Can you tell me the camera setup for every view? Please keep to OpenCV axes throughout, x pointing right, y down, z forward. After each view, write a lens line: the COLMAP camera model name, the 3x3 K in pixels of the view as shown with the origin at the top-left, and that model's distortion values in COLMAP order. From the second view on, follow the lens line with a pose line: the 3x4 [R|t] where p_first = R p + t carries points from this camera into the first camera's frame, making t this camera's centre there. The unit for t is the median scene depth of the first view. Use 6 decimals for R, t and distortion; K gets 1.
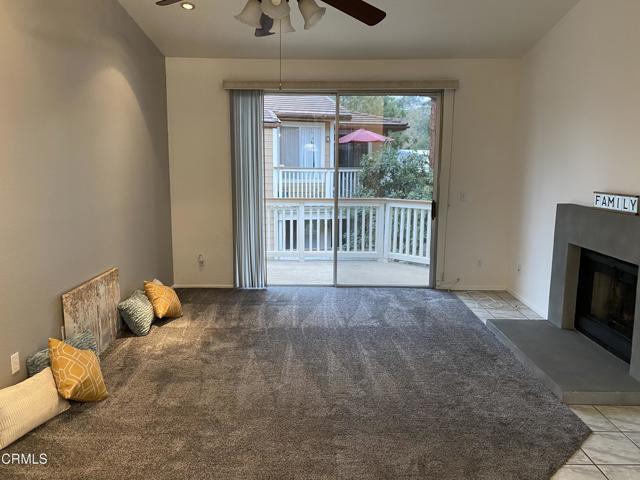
lens RADIAL K [[493.9, 0, 324.9], [0, 493.9, 237.7], [0, 0, 1]] dist [0.060265, -0.054678]
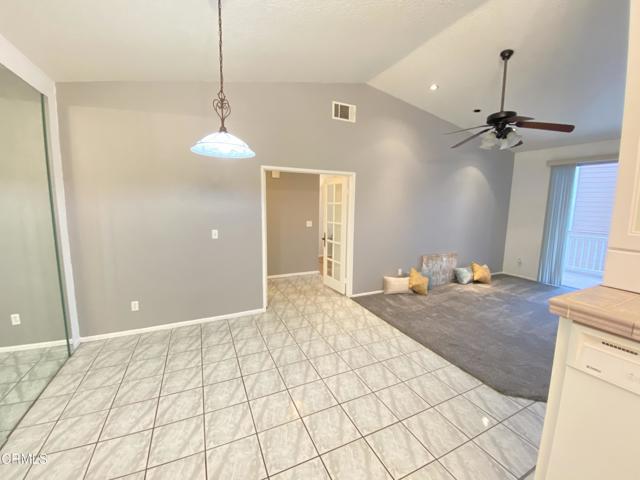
lens RADIAL K [[262.3, 0, 319.0], [0, 262.3, 236.8], [0, 0, 1]] dist [0.008601, -0.007720]
pose [[0.440664, 0.108303, -0.891115, 0.346375], [-0.146779, 0.988028, 0.047498, 0.022314], [0.885591, 0.109866, 0.451285, -0.107638]]
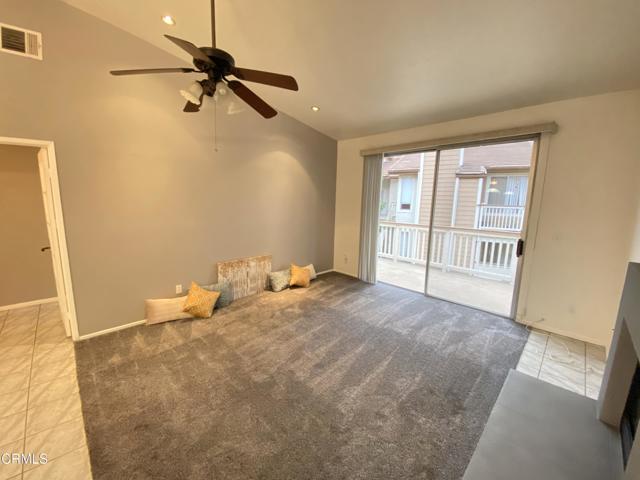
lens RADIAL K [[262.3, 0, 309.9], [0, 262.3, 239.2], [0, 0, 1]] dist [0.008601, -0.007720]
pose [[0.704552, 0.116616, -0.700006, 0.367268], [-0.119103, 0.991845, 0.045359, -0.058104], [0.699587, 0.051415, 0.712695, 0.348381]]
